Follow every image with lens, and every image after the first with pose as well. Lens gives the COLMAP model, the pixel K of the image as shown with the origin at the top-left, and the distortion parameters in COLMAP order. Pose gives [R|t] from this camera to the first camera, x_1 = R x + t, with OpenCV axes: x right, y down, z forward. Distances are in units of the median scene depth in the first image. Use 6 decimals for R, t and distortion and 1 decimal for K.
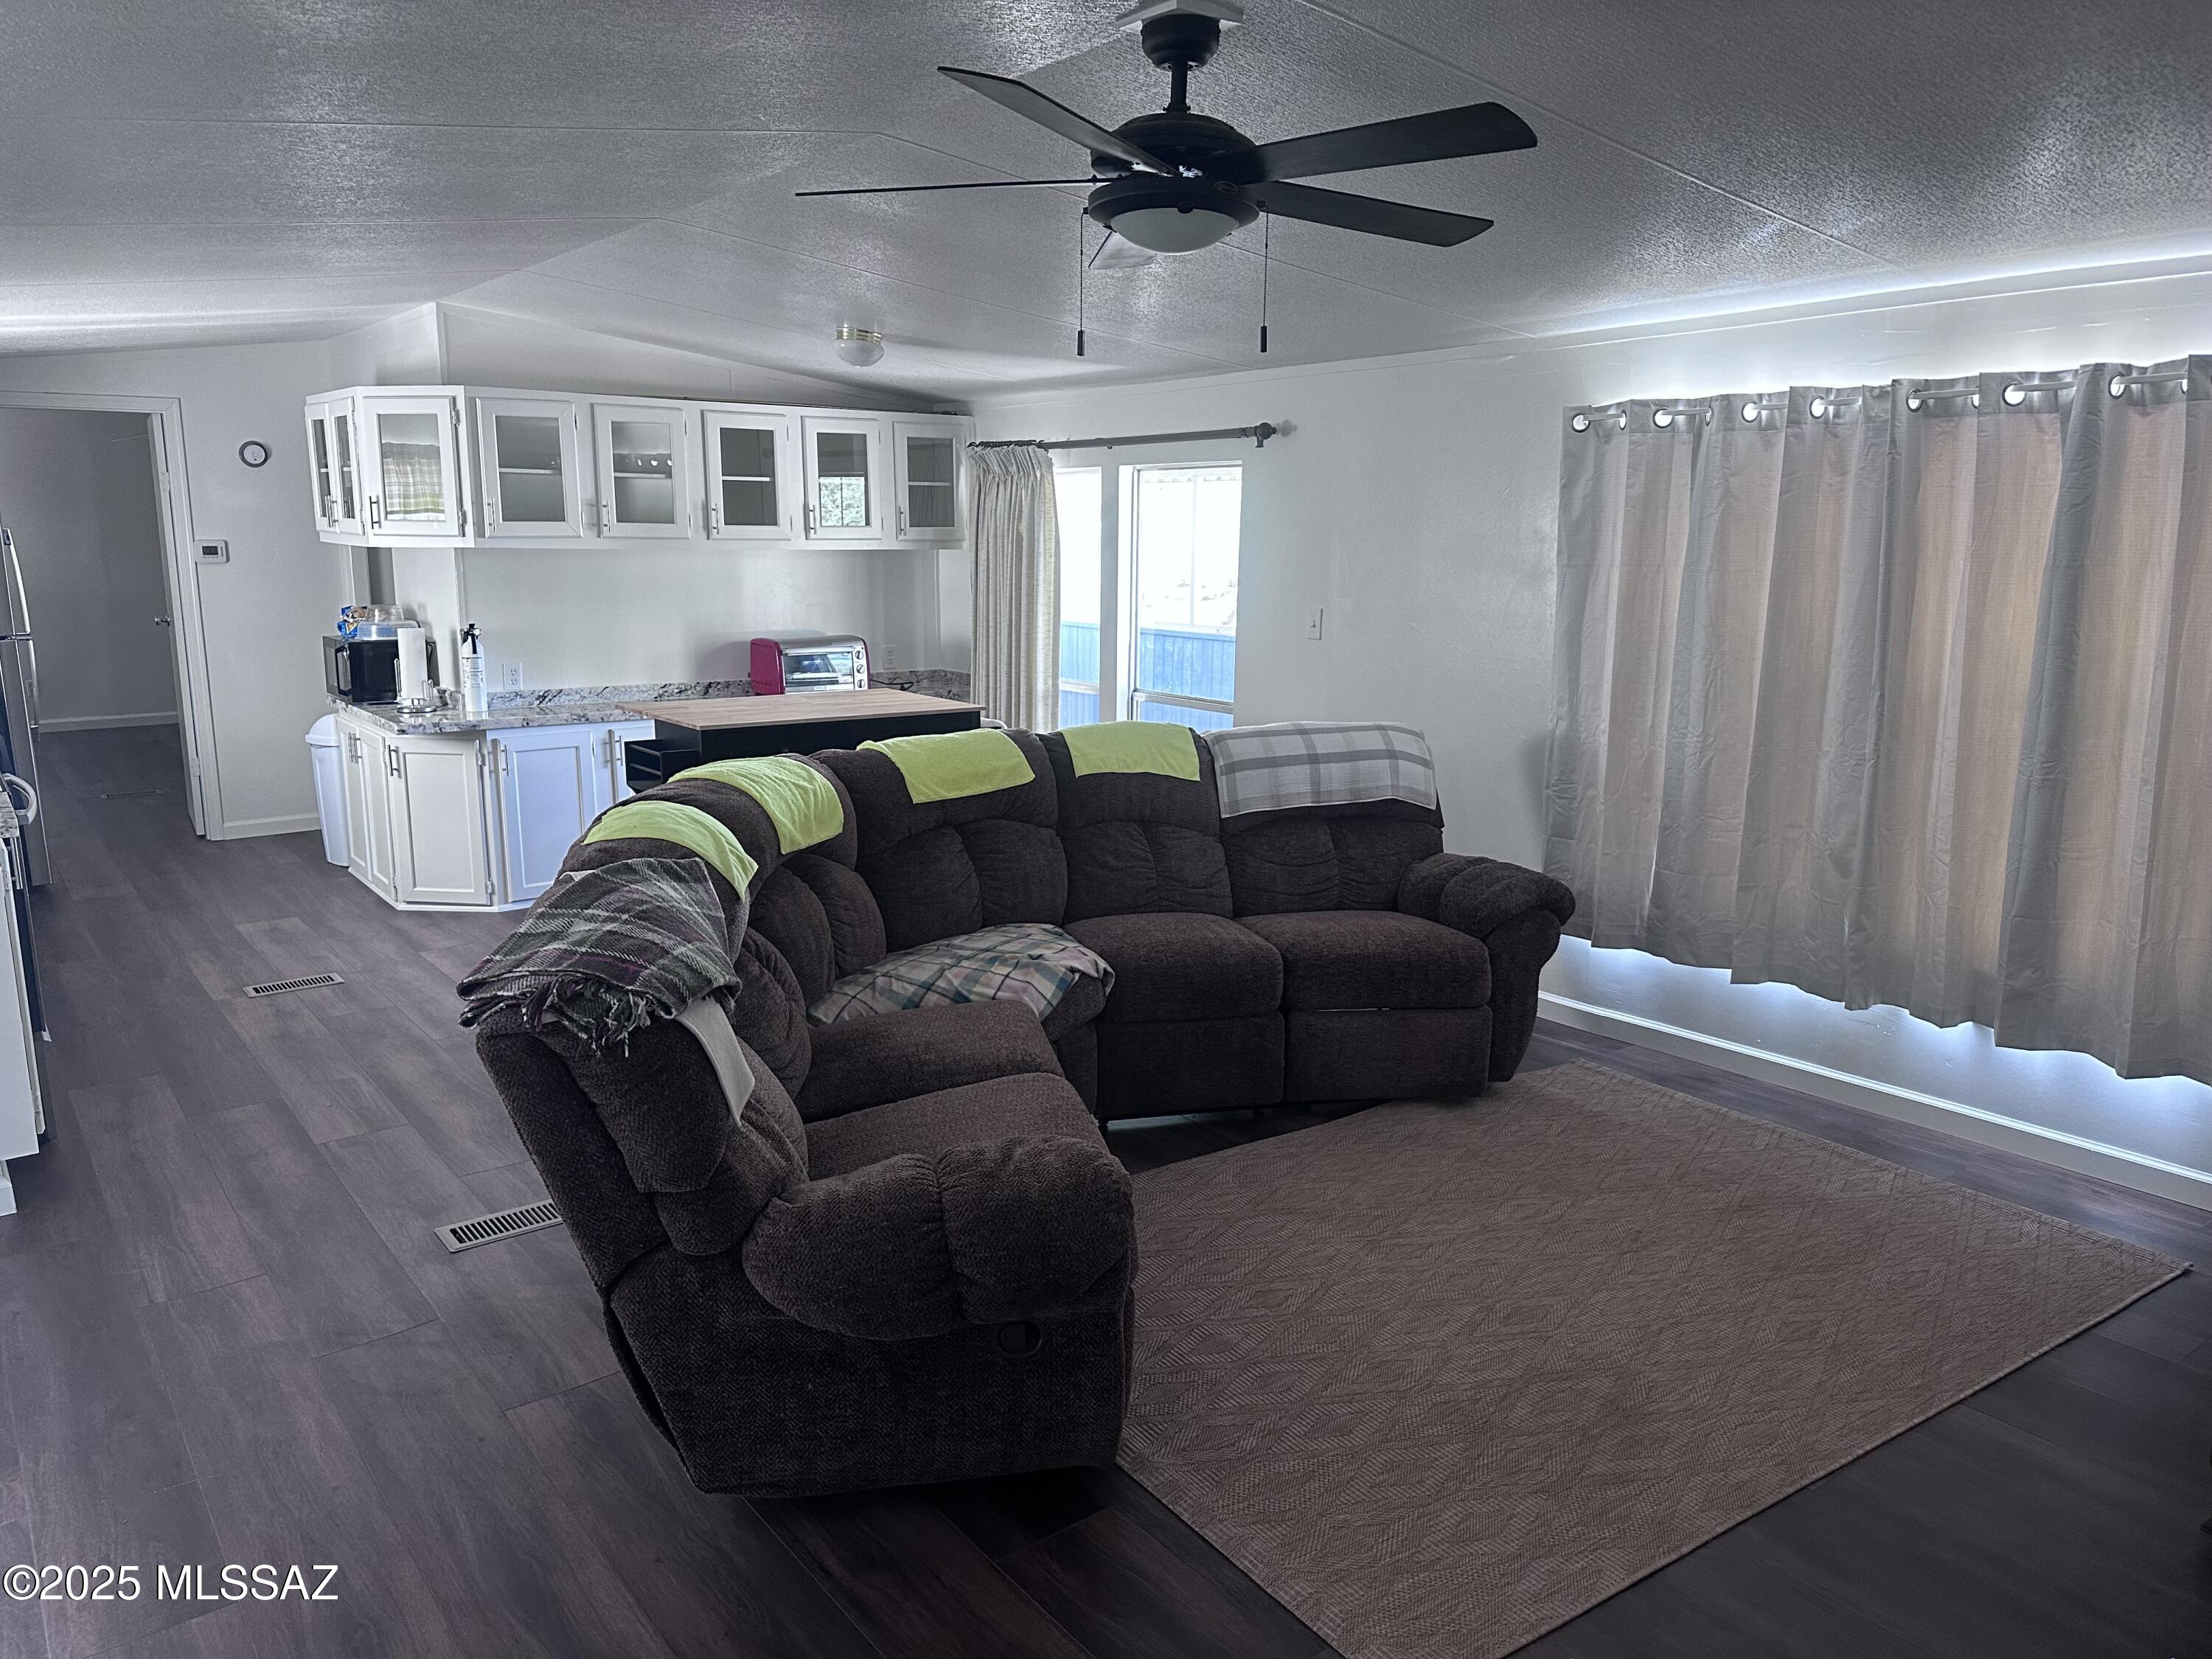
lens RADIAL K [[1557.8, 0, 1089.7], [0, 1557.8, 837.0], [0, 0, 1]] dist [-0.006832, -0.005793]
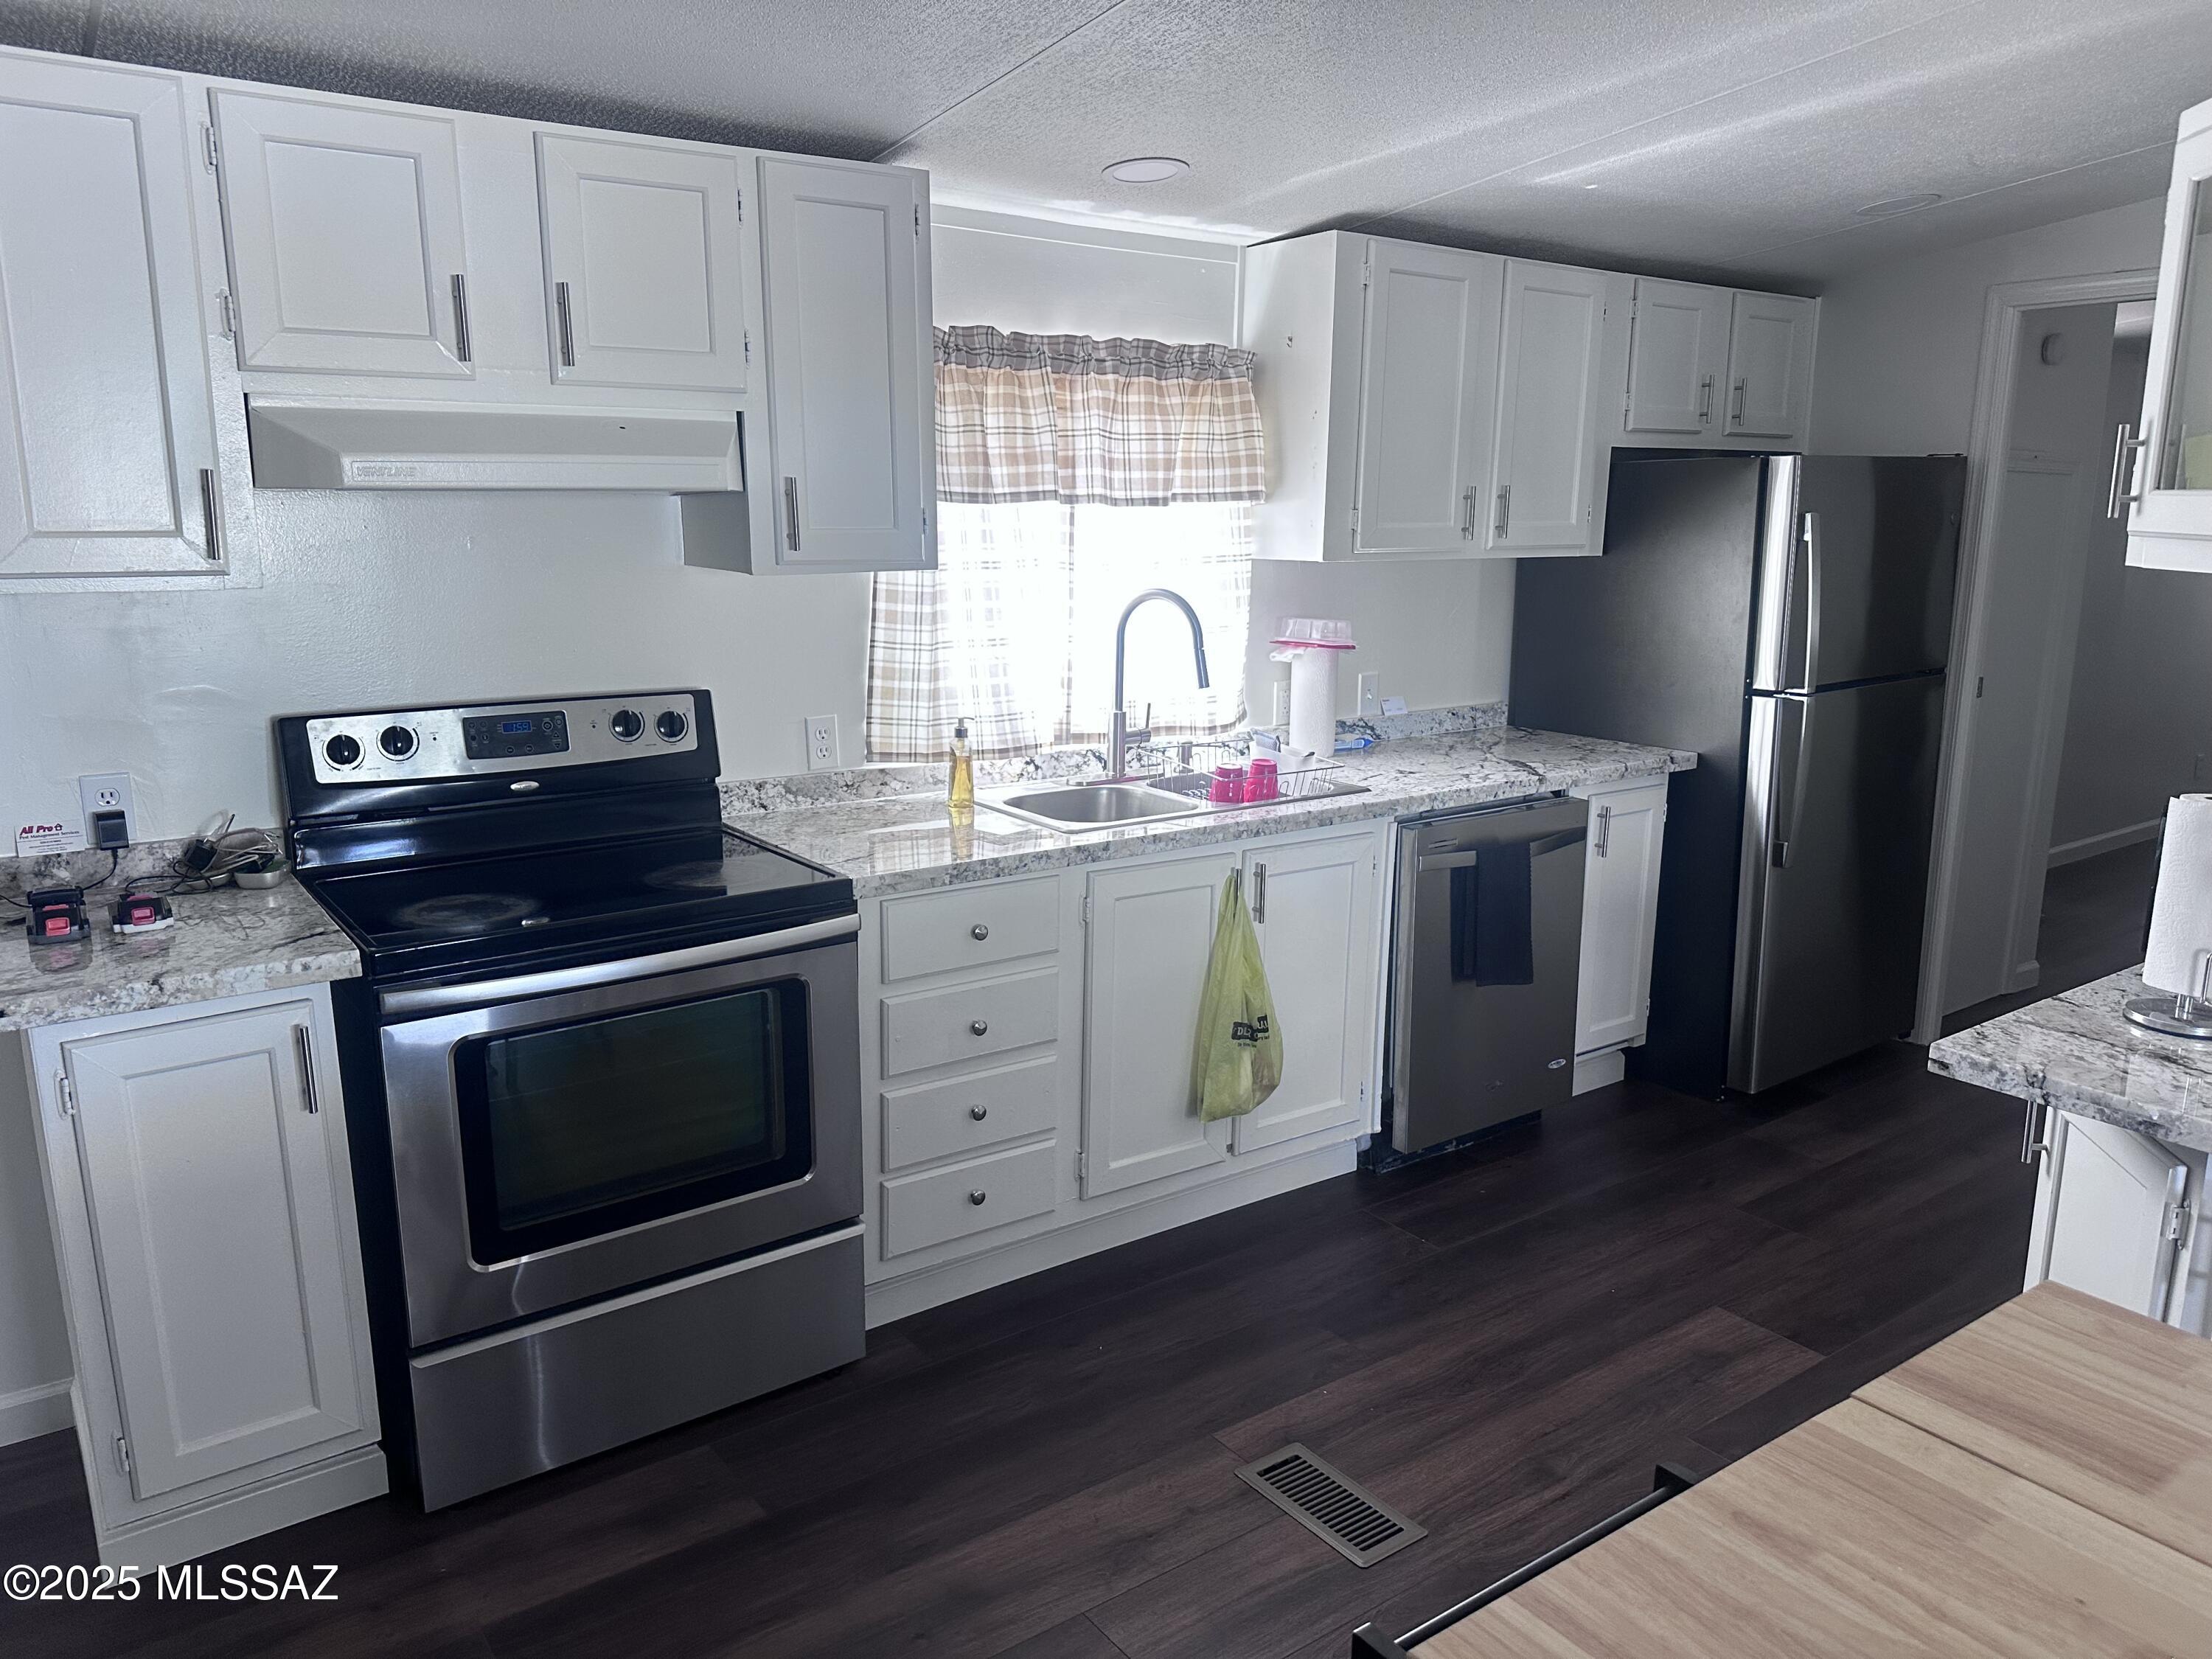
lens RADIAL K [[1552.0, 0, 1158.1], [0, 1552.0, 827.1], [0, 0, 1]] dist [0.017627, -0.003491]
pose [[-0.025031, 0.196488, -0.980187, -0.085264], [-0.201435, 0.959391, 0.197463, -0.151915], [0.979182, 0.202387, 0.015565, 0.775415]]
